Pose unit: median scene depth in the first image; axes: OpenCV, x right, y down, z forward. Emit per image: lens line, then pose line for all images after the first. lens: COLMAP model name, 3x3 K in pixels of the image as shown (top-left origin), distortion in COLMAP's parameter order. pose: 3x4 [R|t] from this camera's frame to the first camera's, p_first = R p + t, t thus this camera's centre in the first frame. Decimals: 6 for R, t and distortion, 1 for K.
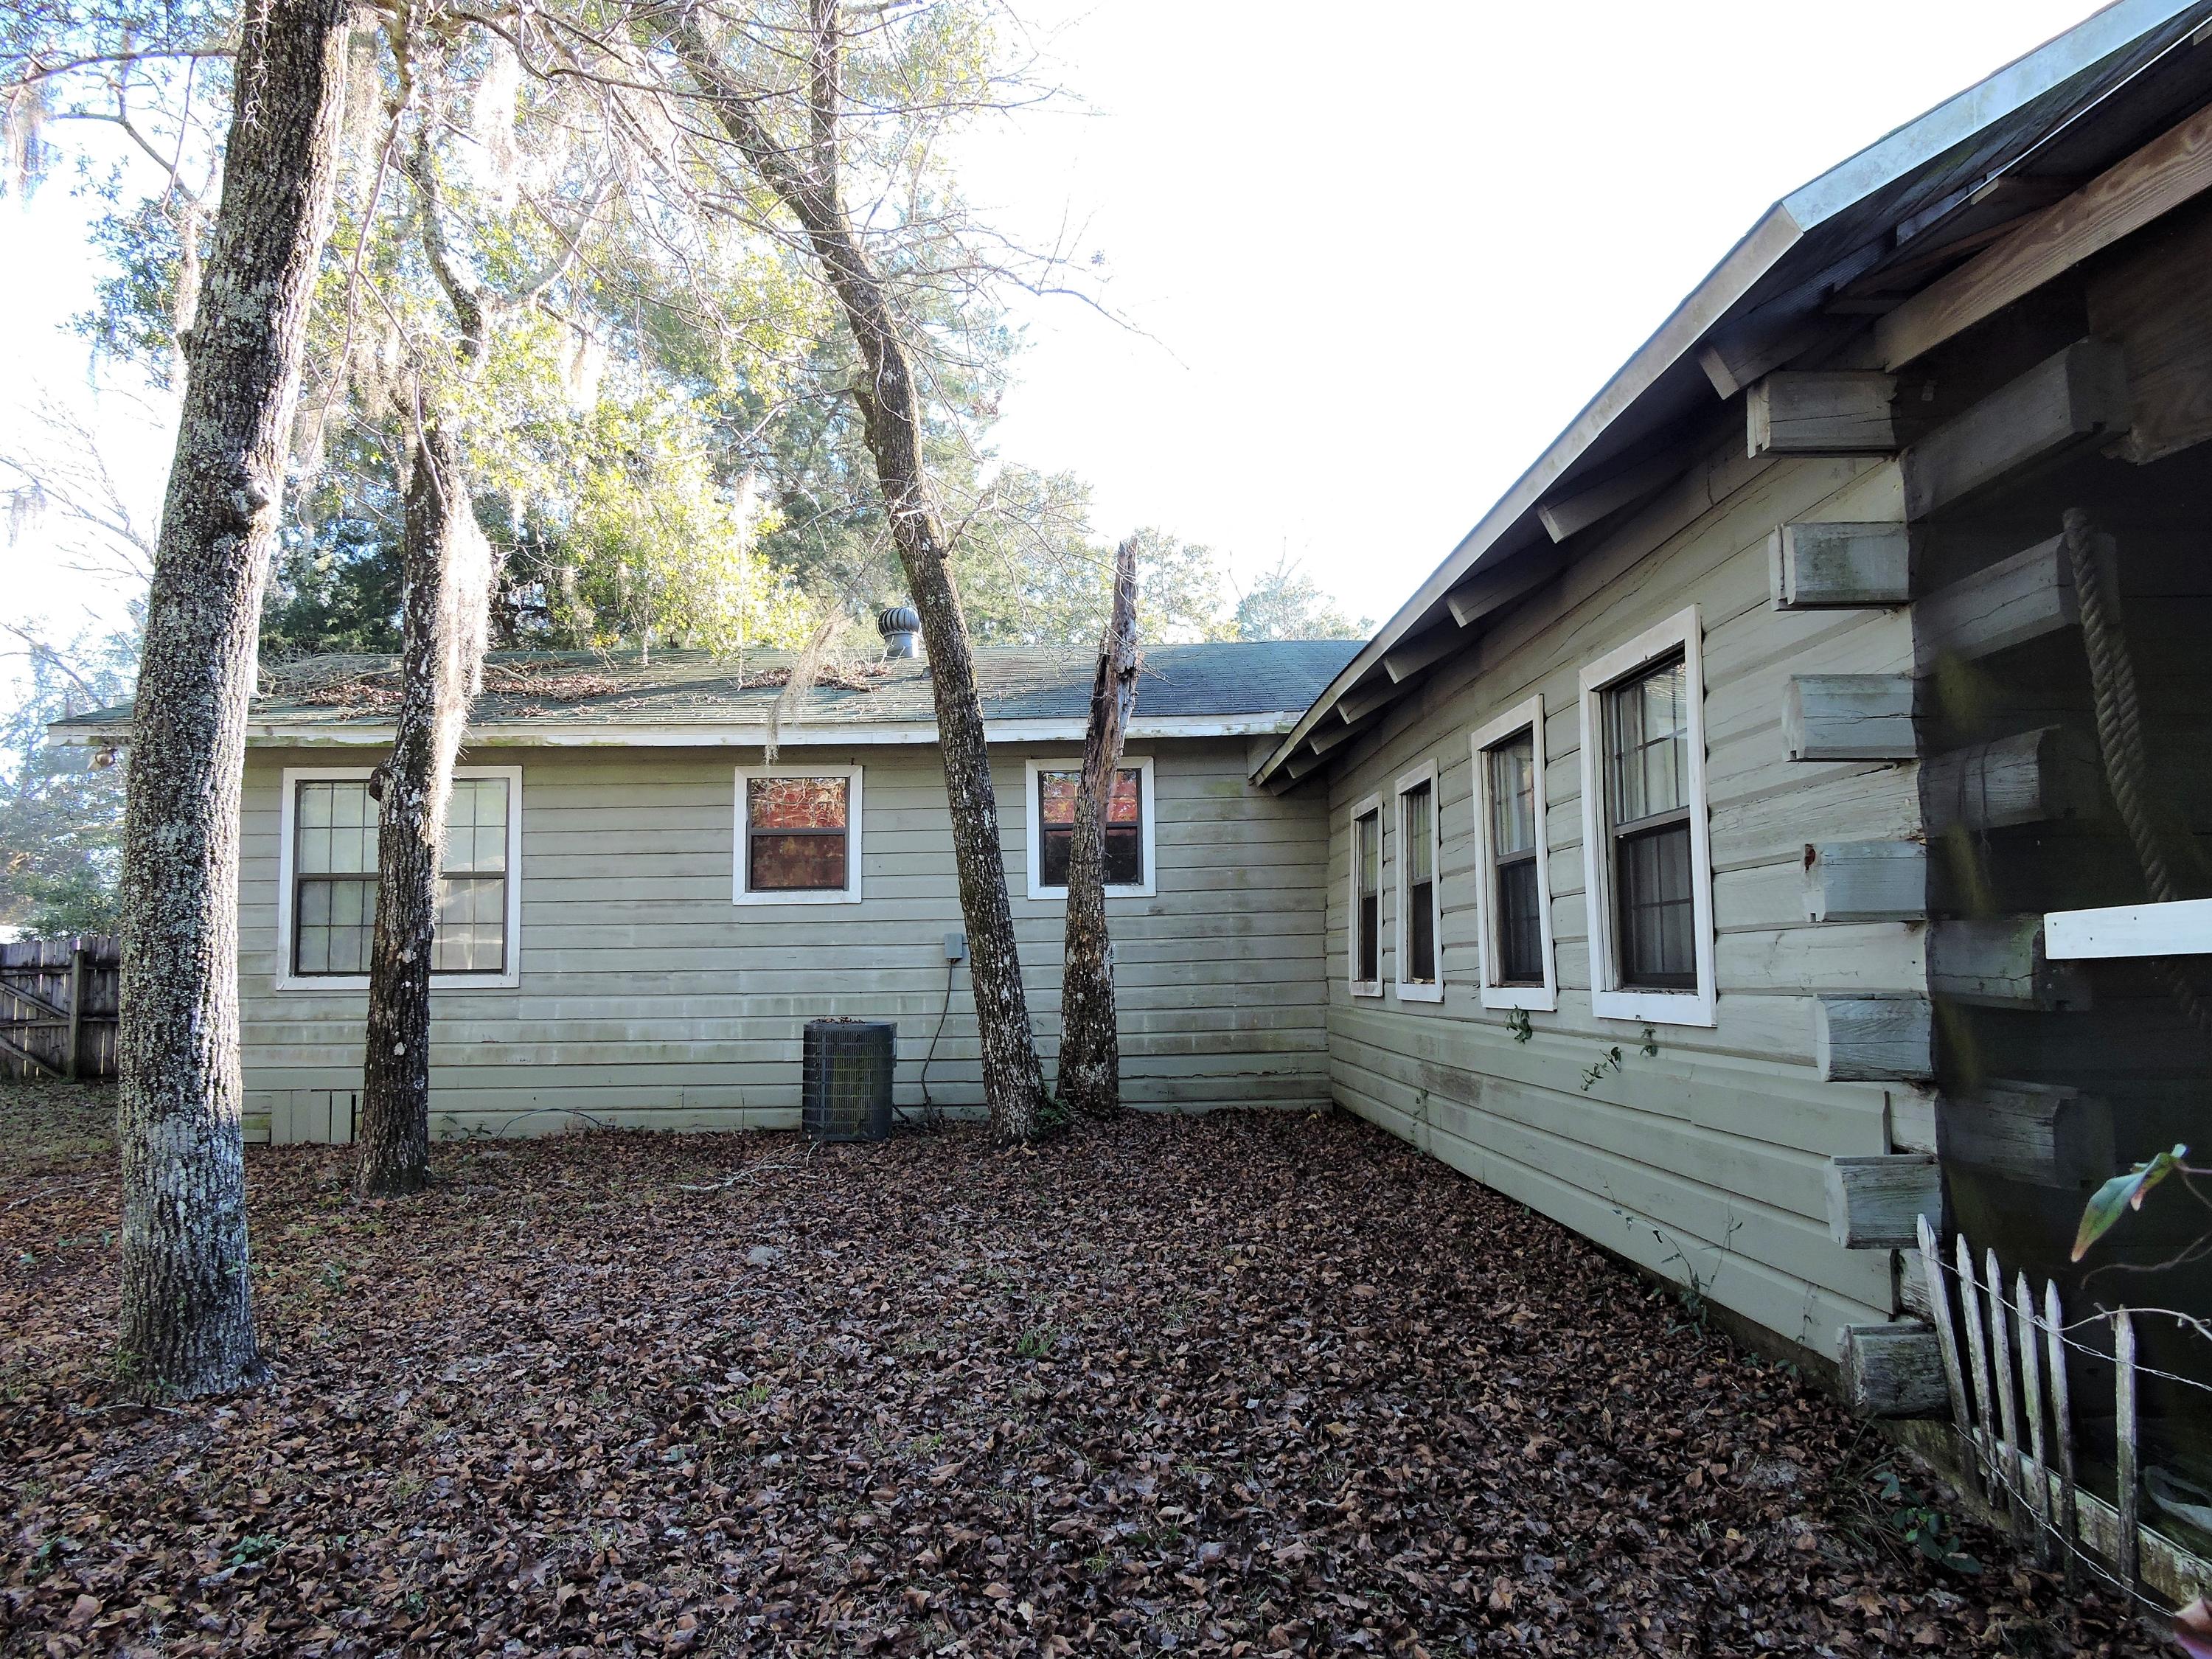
lens RADIAL K [[1574.4, 0, 1107.3], [0, 1574.4, 831.3], [0, 0, 1]] dist [-0.002659, -0.003924]
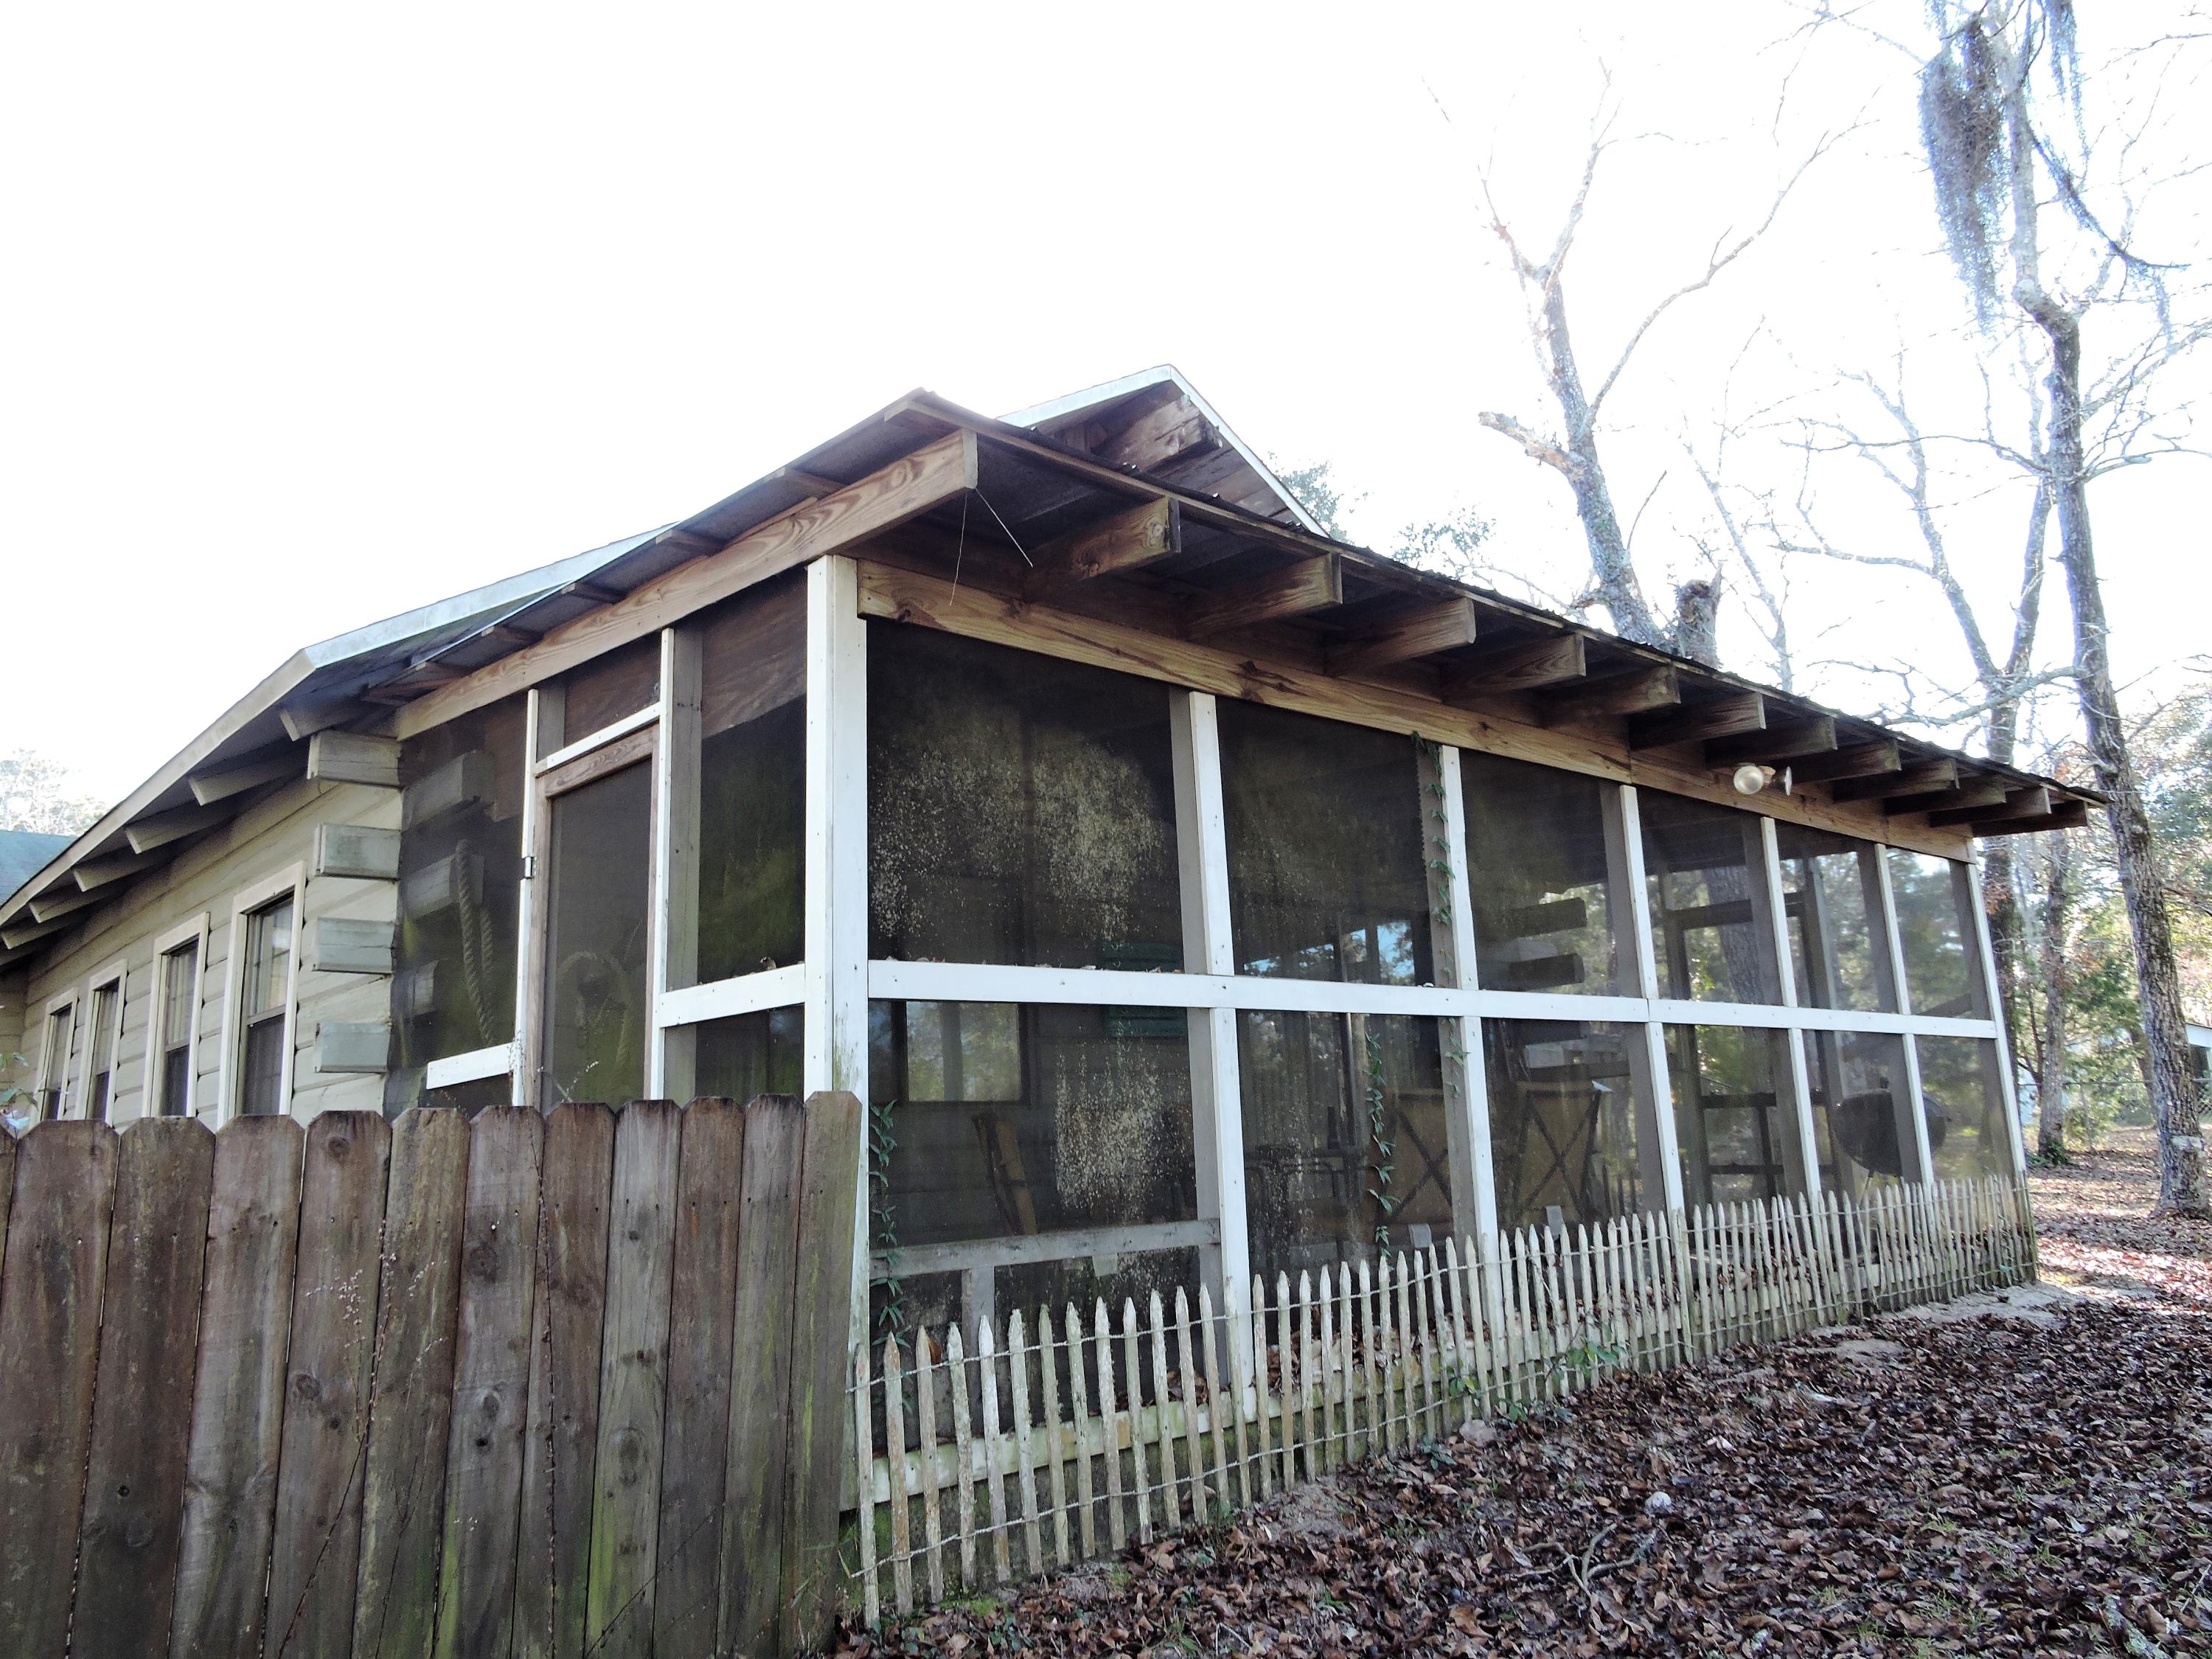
lens RADIAL K [[1574.4, 0, 1107.3], [0, 1574.4, 831.3], [0, 0, 1]] dist [-0.002659, -0.003924]
pose [[0.752712, 0.113057, 0.648569, -0.008509], [-0.021638, 0.988861, -0.147264, 0.031681], [-0.657994, 0.096814, 0.746774, -0.717290]]
